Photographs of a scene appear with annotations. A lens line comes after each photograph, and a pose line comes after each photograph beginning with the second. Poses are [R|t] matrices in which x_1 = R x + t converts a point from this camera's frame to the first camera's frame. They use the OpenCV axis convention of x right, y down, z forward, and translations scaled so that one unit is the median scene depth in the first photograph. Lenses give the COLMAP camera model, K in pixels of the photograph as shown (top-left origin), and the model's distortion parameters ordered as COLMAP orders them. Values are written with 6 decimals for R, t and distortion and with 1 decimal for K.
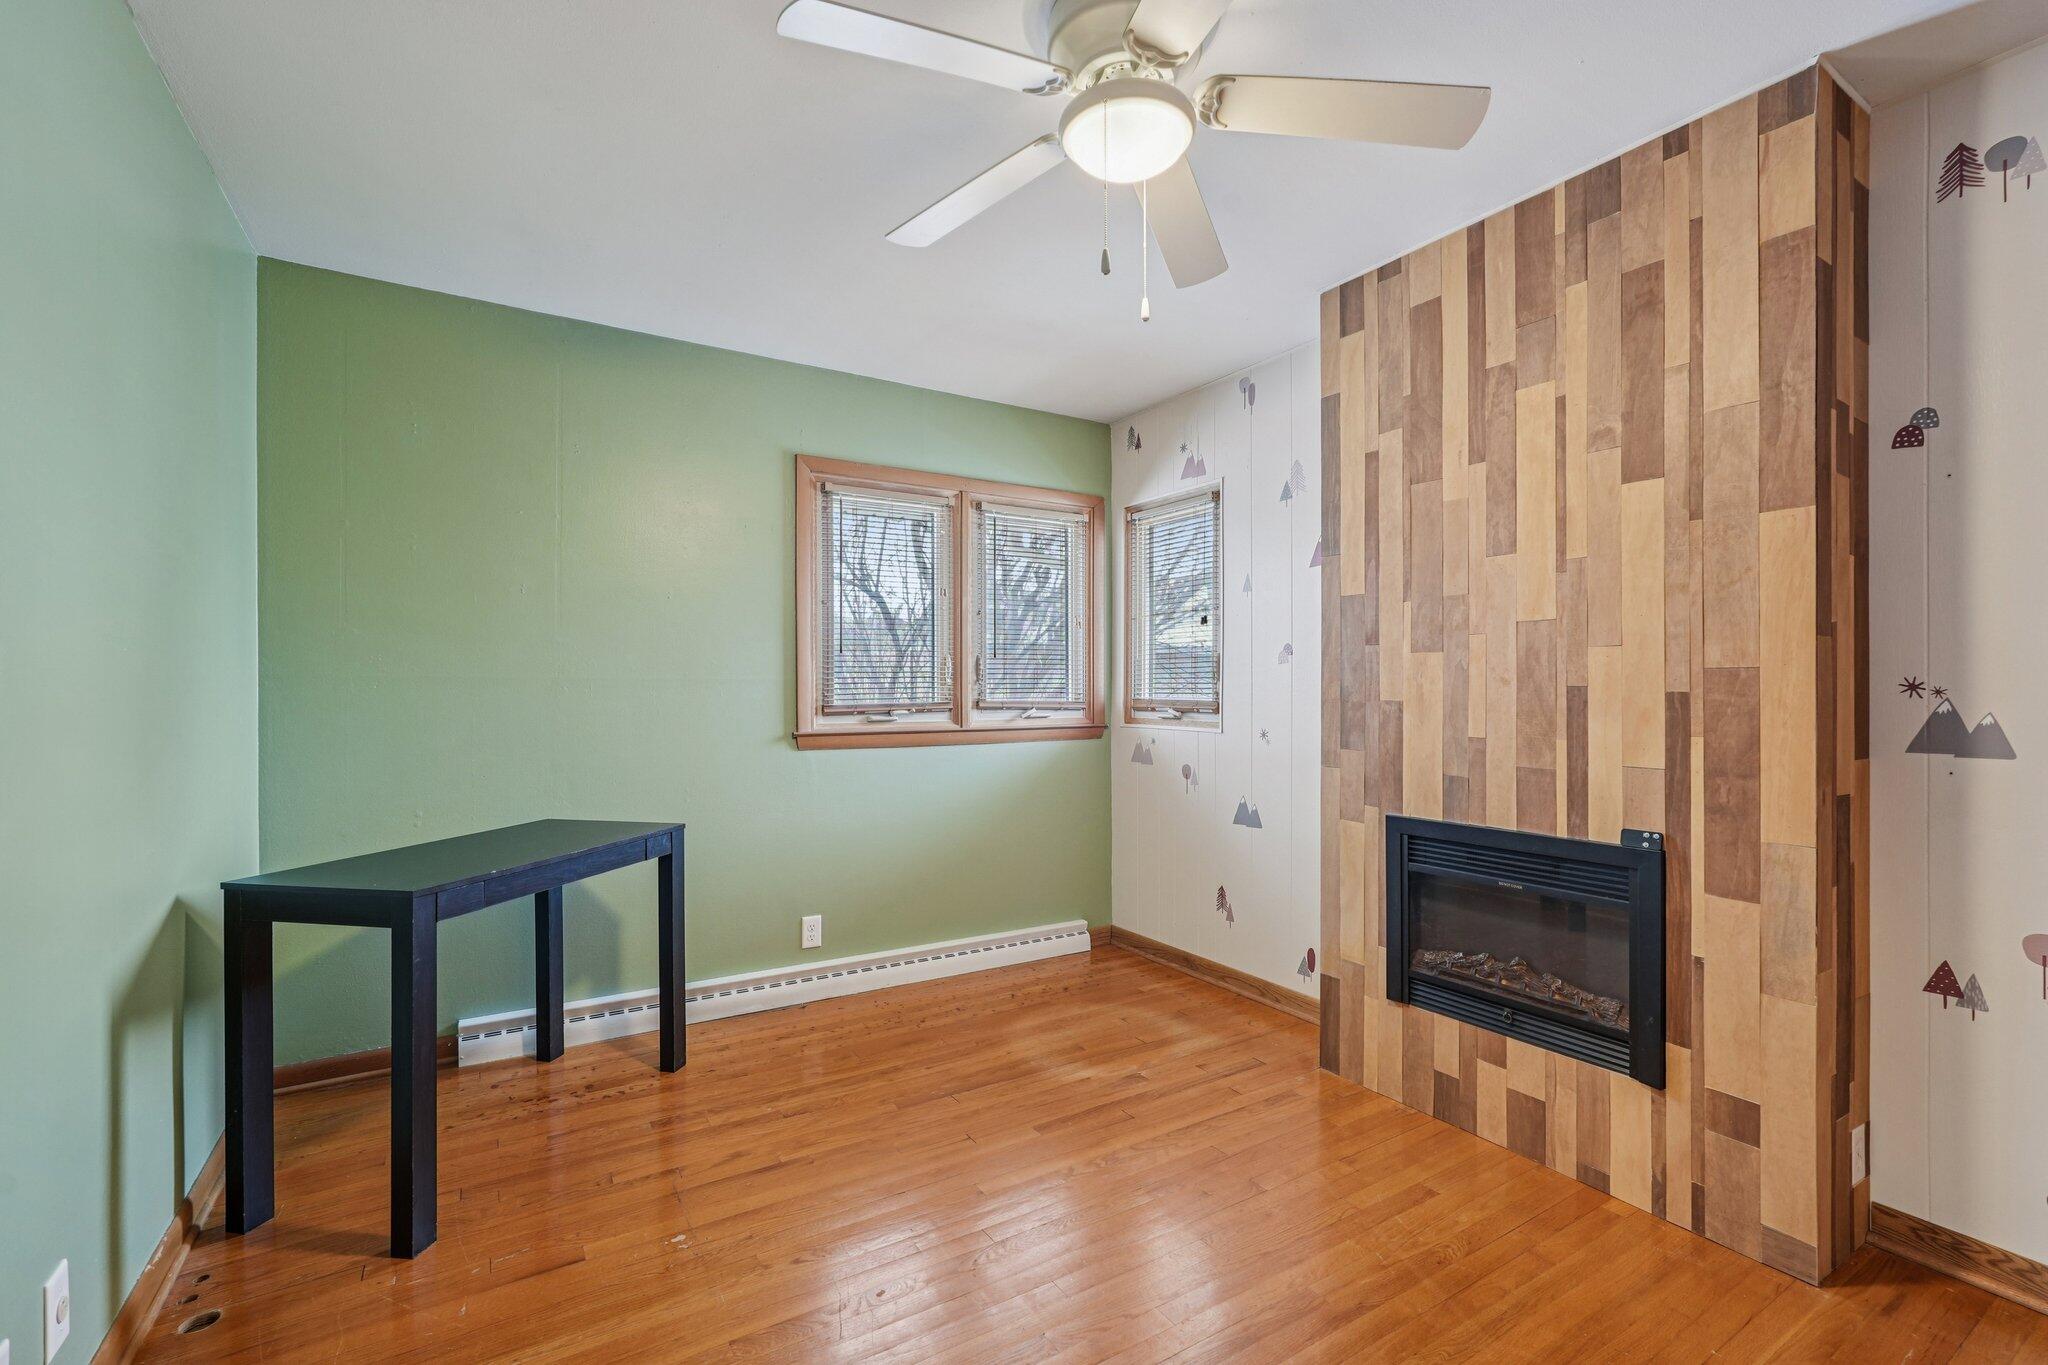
lens RADIAL K [[916.9, 0, 1026.4], [0, 916.9, 691.3], [0, 0, 1]] dist [-0.002748, -0.000460]
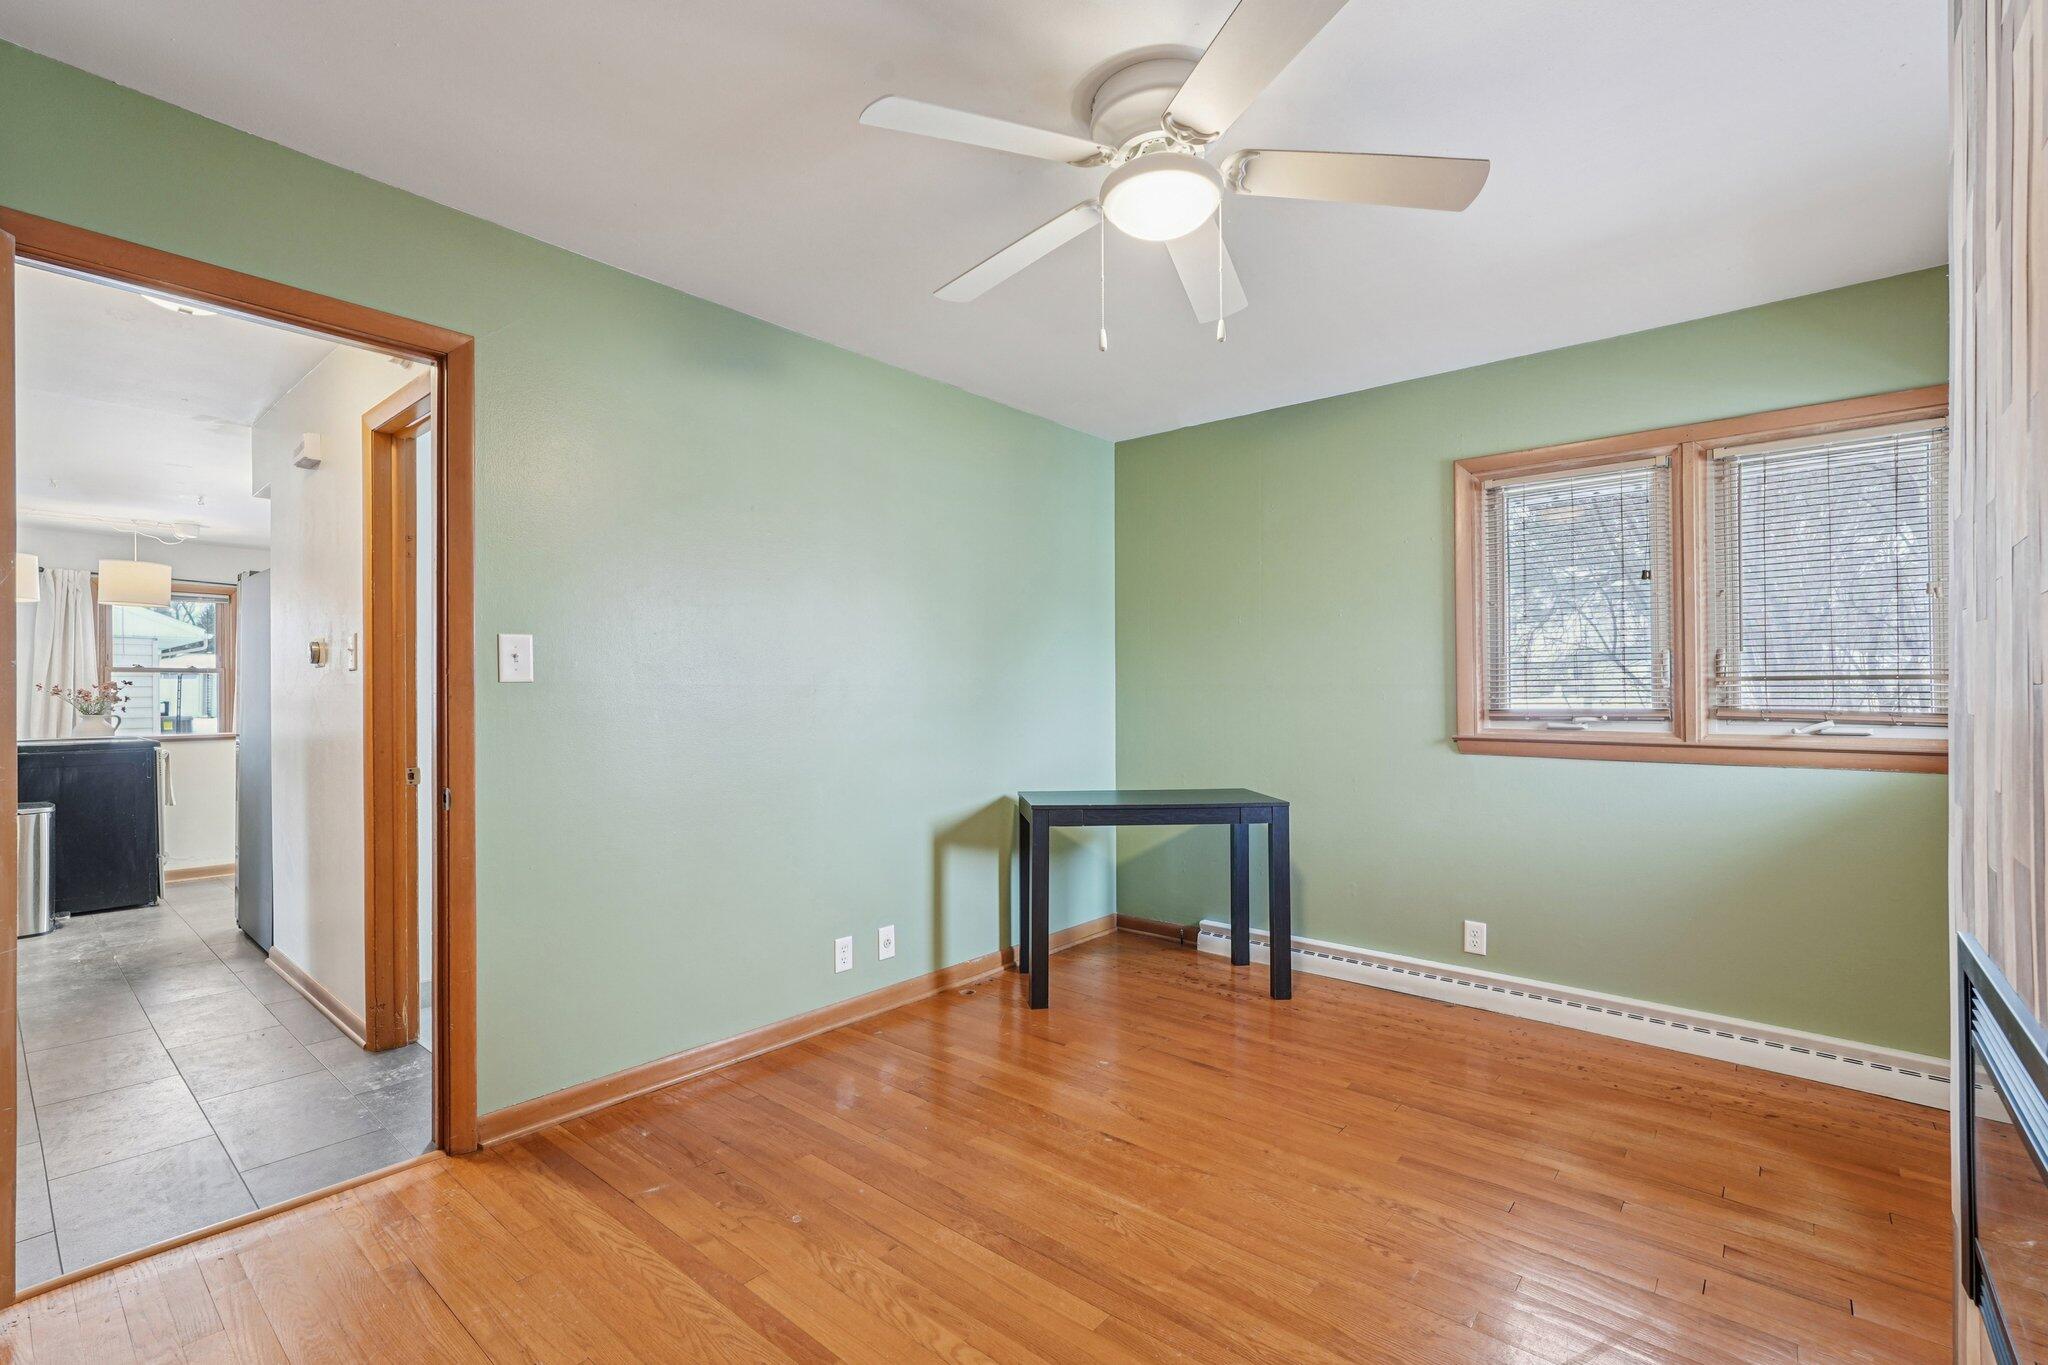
lens RADIAL K [[906.9, 0, 1014.7], [0, 906.9, 692.7], [0, 0, 1]] dist [-0.001552, 0.007579]
pose [[0.300791, 0.006011, -0.953671, 0.559775], [0.000798, 0.999978, 0.006554, -0.009515], [0.953690, -0.002733, 0.300779, 0.235629]]
